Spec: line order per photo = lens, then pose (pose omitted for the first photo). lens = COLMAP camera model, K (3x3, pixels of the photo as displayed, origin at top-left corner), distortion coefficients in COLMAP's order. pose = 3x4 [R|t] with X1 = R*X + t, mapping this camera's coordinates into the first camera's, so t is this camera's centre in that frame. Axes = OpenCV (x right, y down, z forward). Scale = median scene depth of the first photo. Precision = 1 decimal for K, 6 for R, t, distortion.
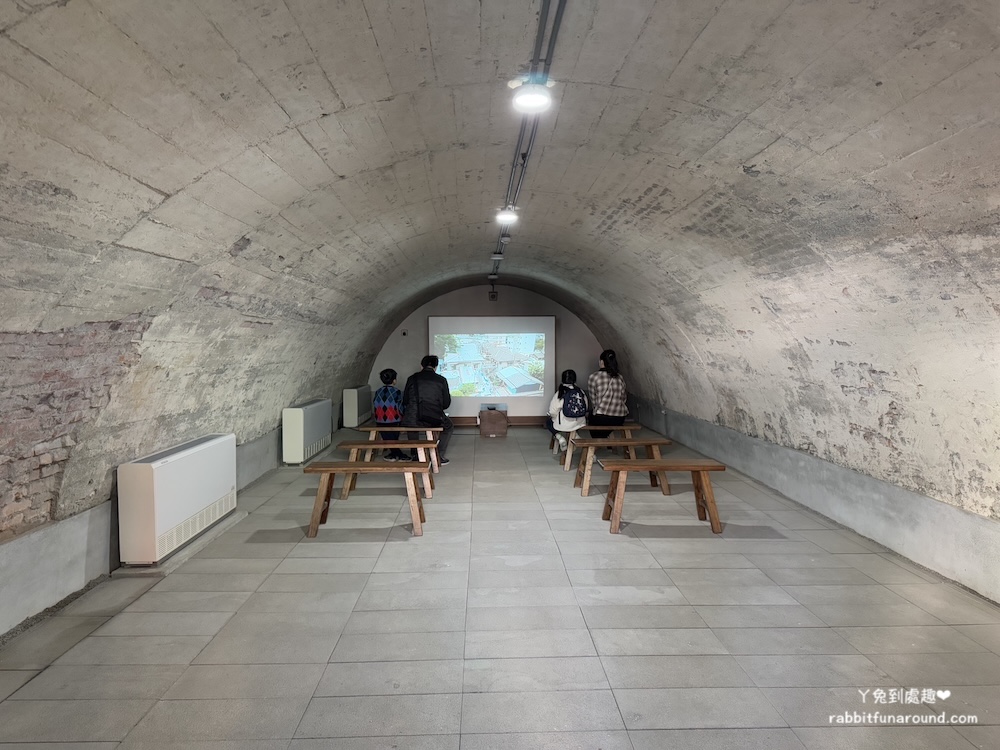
lens RADIAL K [[713.5, 0, 503.6], [0, 713.5, 379.2], [0, 0, 1]] dist [0.050080, -0.069048]
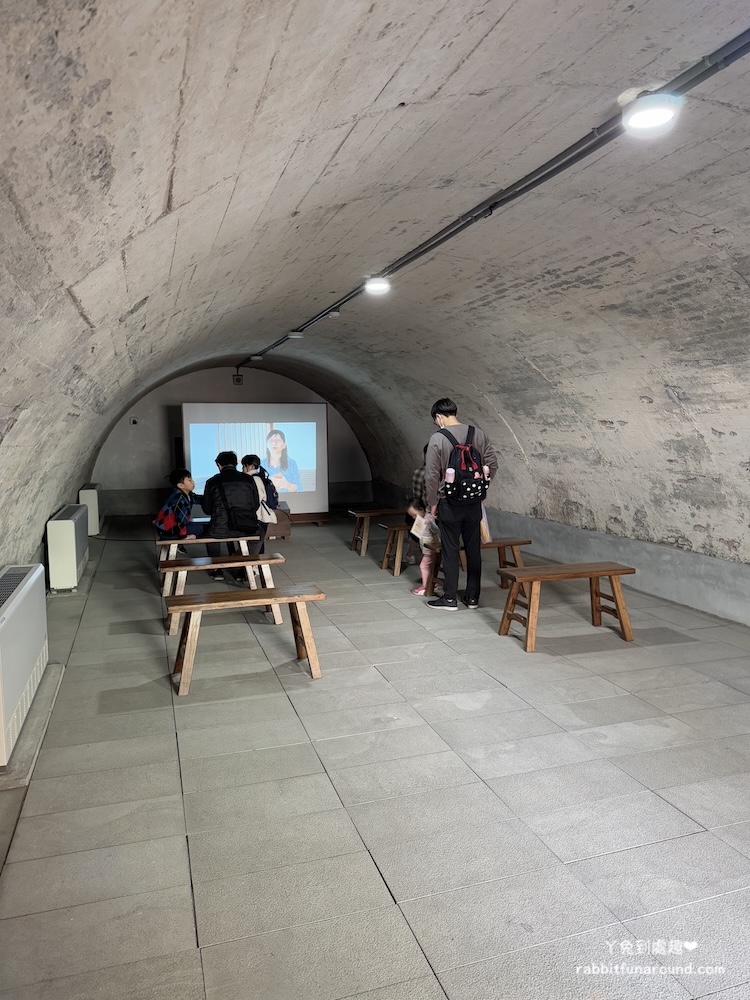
lens RADIAL K [[713.5, 0, 374.2], [0, 713.5, 500.4], [0, 0, 1]] dist [0.050080, -0.069048]
pose [[0.959111, -0.036679, 0.280645, -0.239014], [0.022482, 0.998307, 0.053643, -0.021466], [-0.282137, -0.045140, 0.958312, 0.183204]]
